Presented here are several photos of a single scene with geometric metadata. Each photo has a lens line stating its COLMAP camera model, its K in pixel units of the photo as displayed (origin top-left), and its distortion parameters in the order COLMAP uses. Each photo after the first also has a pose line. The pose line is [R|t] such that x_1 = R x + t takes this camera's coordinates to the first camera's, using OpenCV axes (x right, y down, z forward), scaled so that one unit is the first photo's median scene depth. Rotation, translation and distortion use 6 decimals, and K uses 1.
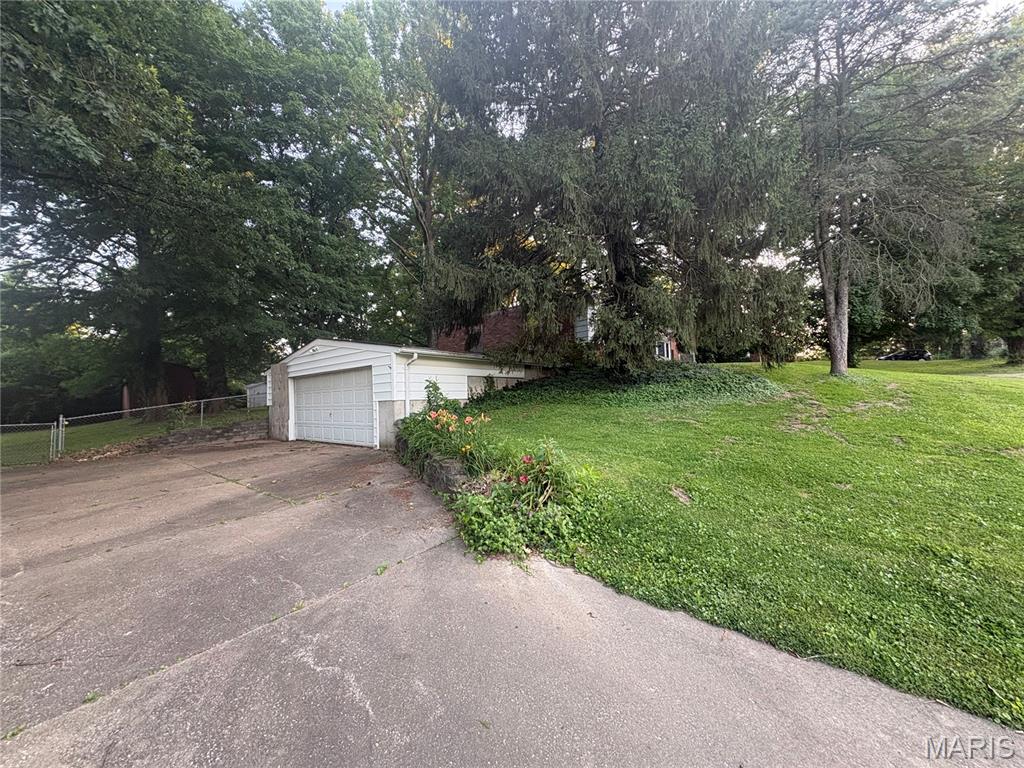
lens RADIAL K [[411.0, 0, 515.4], [0, 411.0, 378.6], [0, 0, 1]] dist [0.000599, 0.000660]
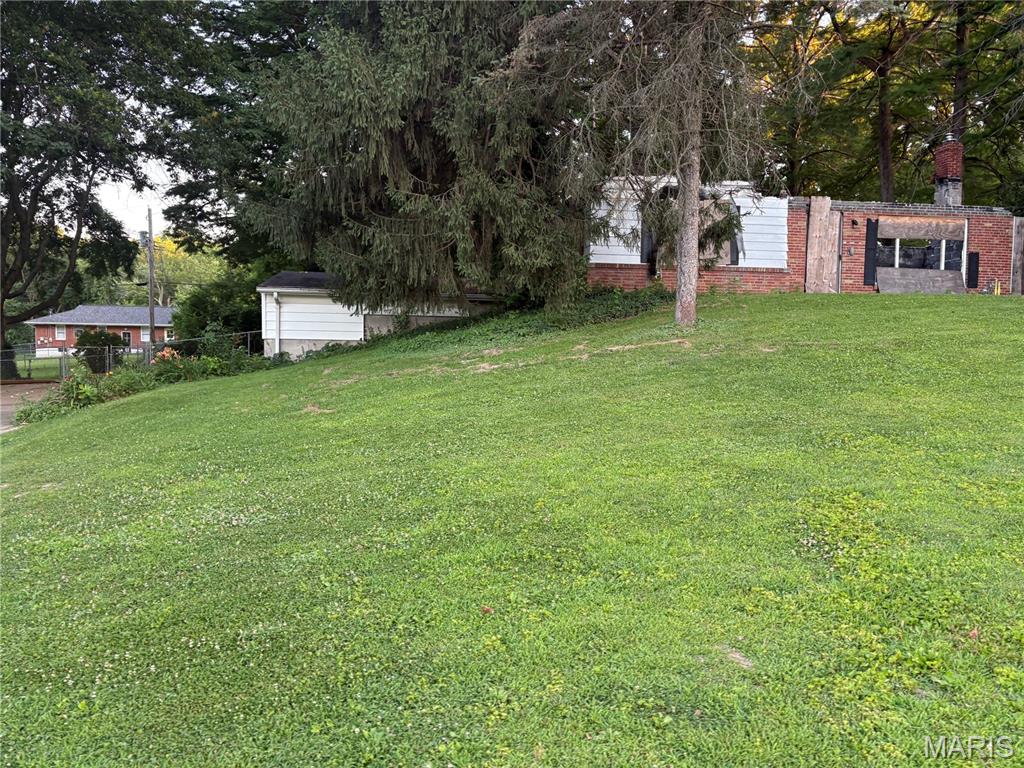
lens RADIAL K [[783.7, 0, 513.4], [0, 783.7, 386.8], [0, 0, 1]] dist [0.047898, -0.029239]
pose [[0.747205, 0.079760, -0.659790, 1.061818], [-0.005277, 0.993453, 0.114119, -0.038855], [0.664573, -0.081789, 0.742734, -0.044666]]
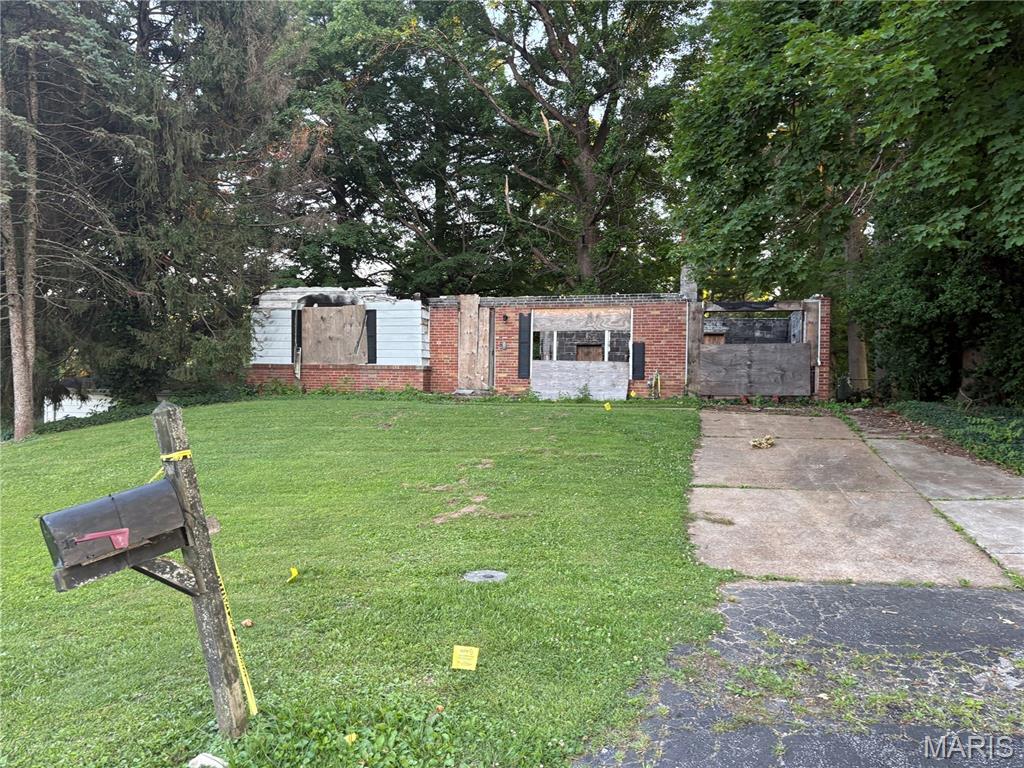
lens RADIAL K [[783.7, 0, 510.8], [0, 783.7, 386.9], [0, 0, 1]] dist [0.047898, -0.029239]
pose [[0.438016, 0.038613, -0.898137, 1.935484], [0.019969, 0.998413, 0.052662, -0.129845], [0.898745, -0.041002, 0.436550, 0.902440]]
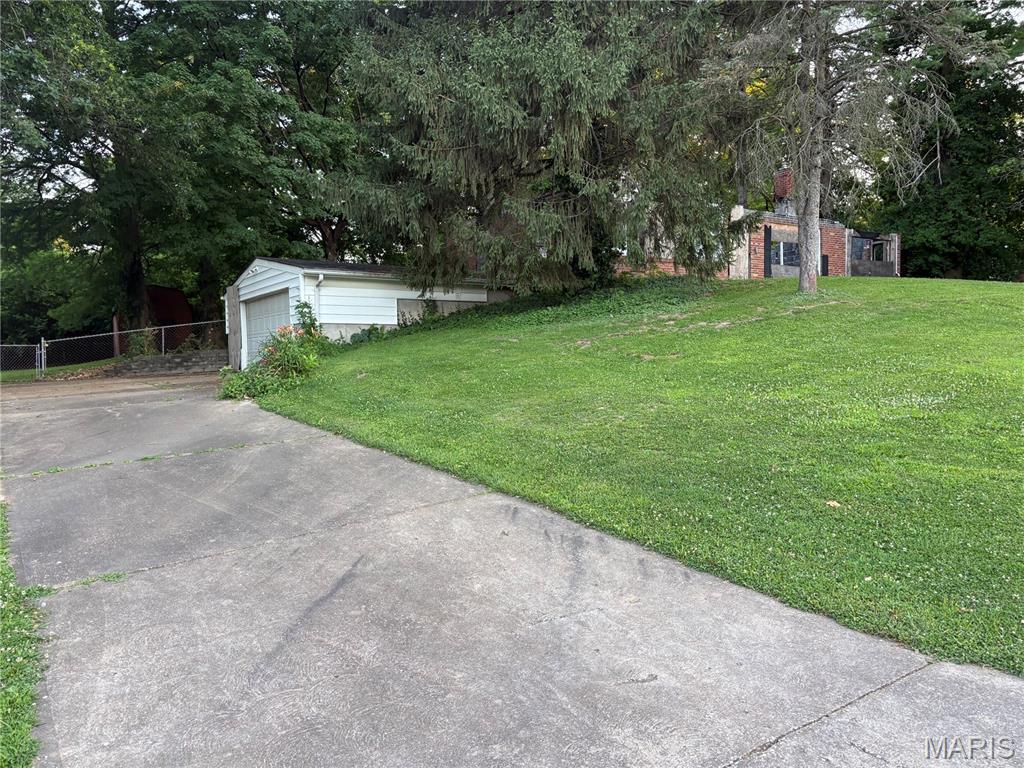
lens RADIAL K [[783.7, 0, 508.0], [0, 783.7, 384.5], [0, 0, 1]] dist [0.047898, -0.029239]
pose [[0.949014, 0.029826, -0.313821, 0.547312], [-0.001036, 0.995804, 0.091511, 0.019459], [0.315233, -0.086520, 0.945062, -0.454207]]
